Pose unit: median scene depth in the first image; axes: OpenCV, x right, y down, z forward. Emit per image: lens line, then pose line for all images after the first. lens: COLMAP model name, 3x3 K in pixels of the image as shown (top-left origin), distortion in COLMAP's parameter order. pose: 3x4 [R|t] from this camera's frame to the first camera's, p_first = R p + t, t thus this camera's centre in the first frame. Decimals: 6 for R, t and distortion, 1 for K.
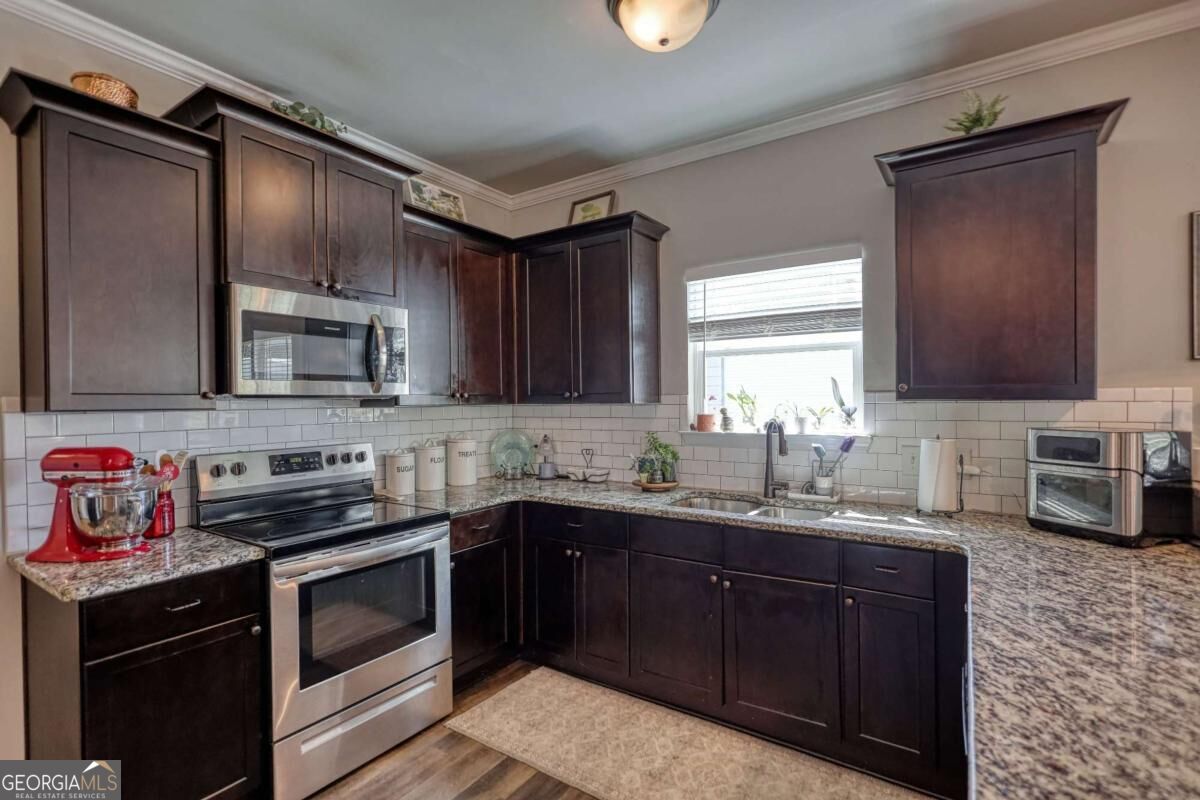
lens RADIAL K [[555.5, 0, 606.8], [0, 555.5, 406.1], [0, 0, 1]] dist [0.001534, 0.000438]
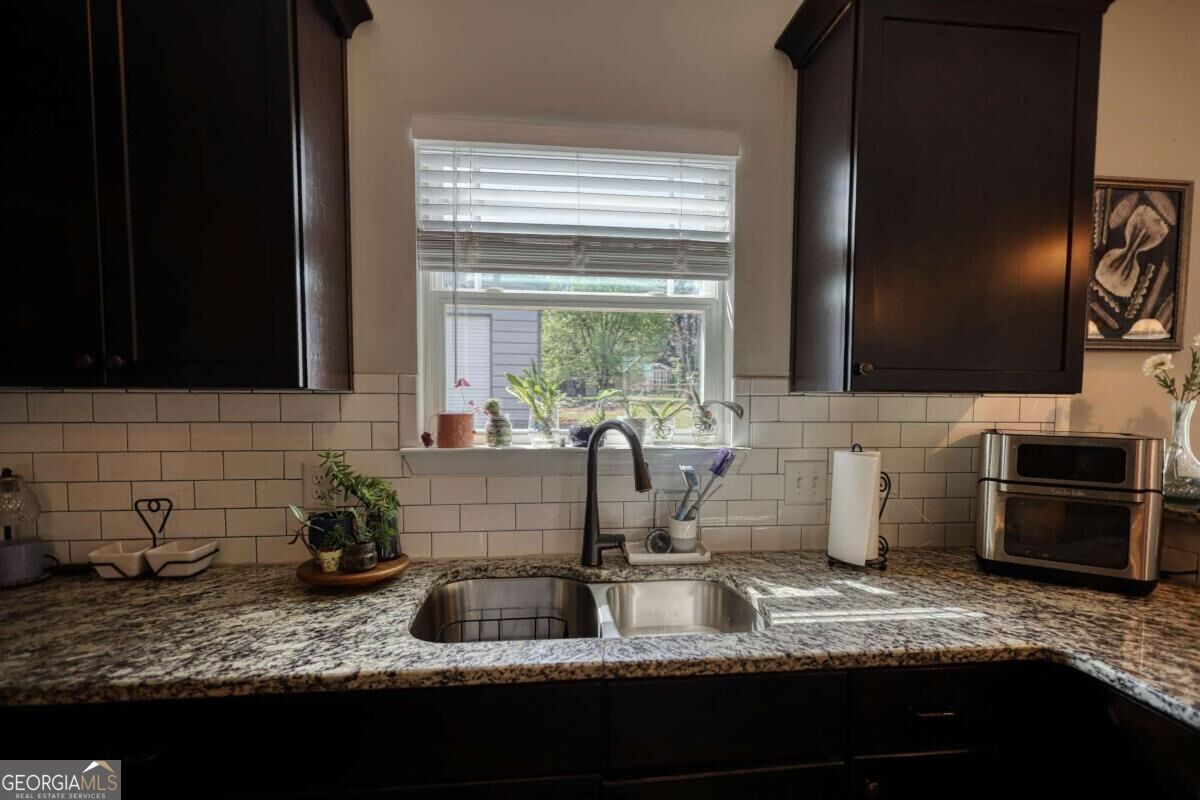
lens RADIAL K [[565.1, 0, 599.0], [0, 565.1, 411.5], [0, 0, 1]] dist [0.000839, 0.000246]
pose [[0.769577, -0.007293, 0.638512, -0.063660], [-0.007747, 0.999755, 0.020755, 0.000712], [-0.638507, -0.020919, 0.769332, 0.617435]]
